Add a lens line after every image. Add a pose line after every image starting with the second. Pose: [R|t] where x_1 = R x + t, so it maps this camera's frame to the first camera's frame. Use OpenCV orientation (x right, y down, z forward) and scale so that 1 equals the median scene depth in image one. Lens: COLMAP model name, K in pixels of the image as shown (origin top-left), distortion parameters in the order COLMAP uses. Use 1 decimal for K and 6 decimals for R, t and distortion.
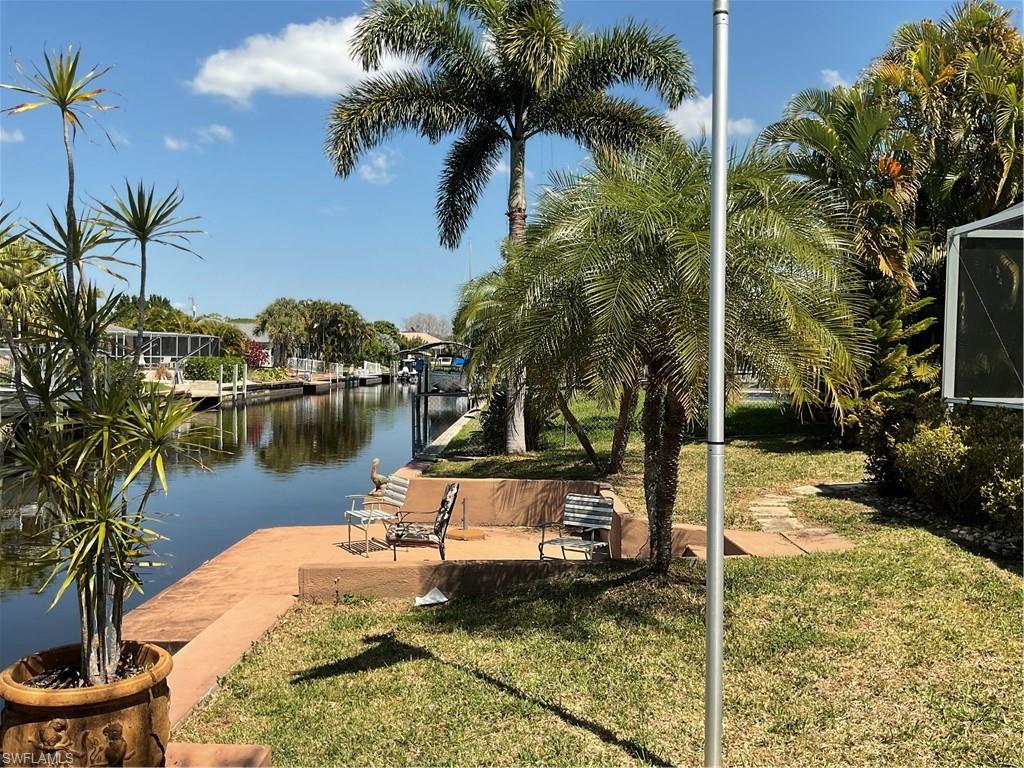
lens RADIAL K [[856.9, 0, 512.0], [0, 856.9, 384.0], [0, 0, 1]] dist [0.031906, -0.060558]
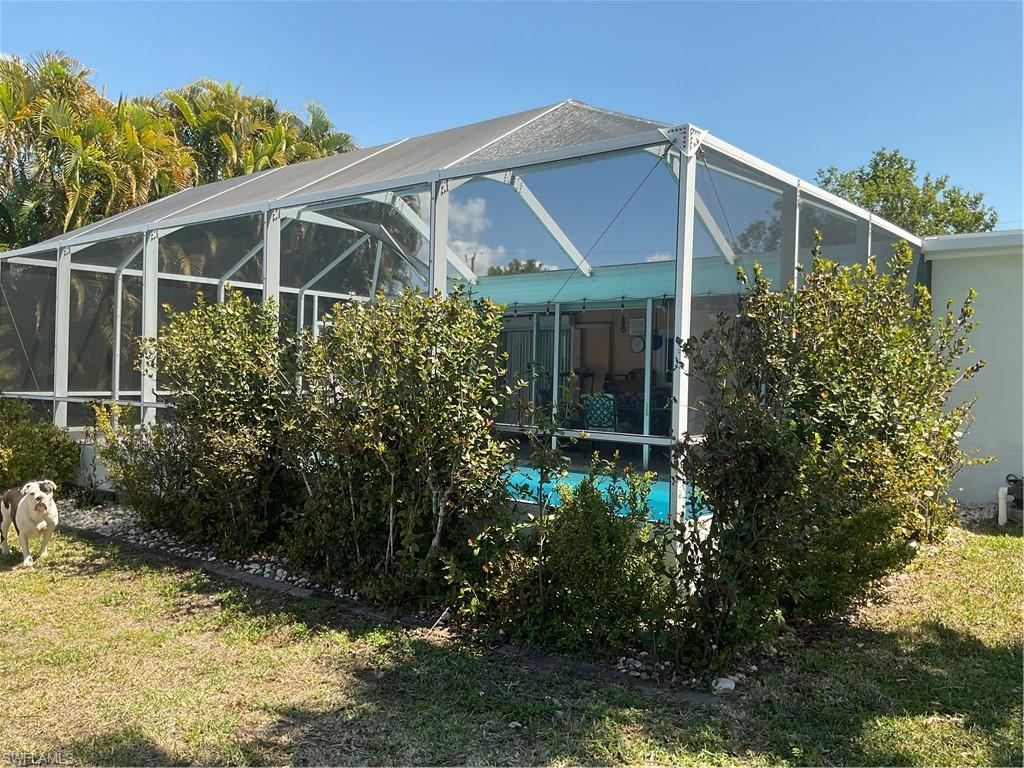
lens RADIAL K [[856.9, 0, 512.0], [0, 856.9, 384.0], [0, 0, 1]] dist [0.031906, -0.060558]
pose [[0.621374, -0.003381, 0.783507, 0.006374], [0.005324, 0.999986, 0.000093, 0.005604], [-0.783496, 0.004113, 0.621384, -0.214348]]
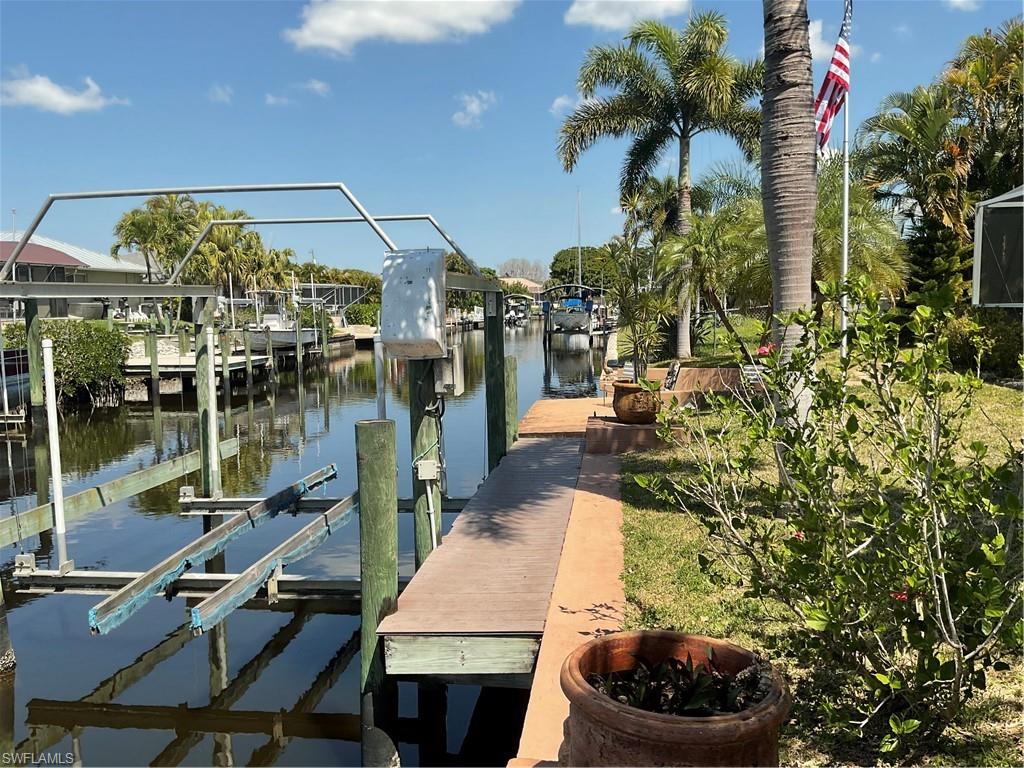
lens RADIAL K [[863.6, 0, 513.4], [0, 863.6, 398.7], [0, 0, 1]] dist [0.024954, -0.071942]
pose [[0.994529, -0.017044, -0.103058, -0.135718], [0.025345, 0.996490, 0.079780, 0.026347], [0.101337, -0.081955, 0.991471, -0.490139]]
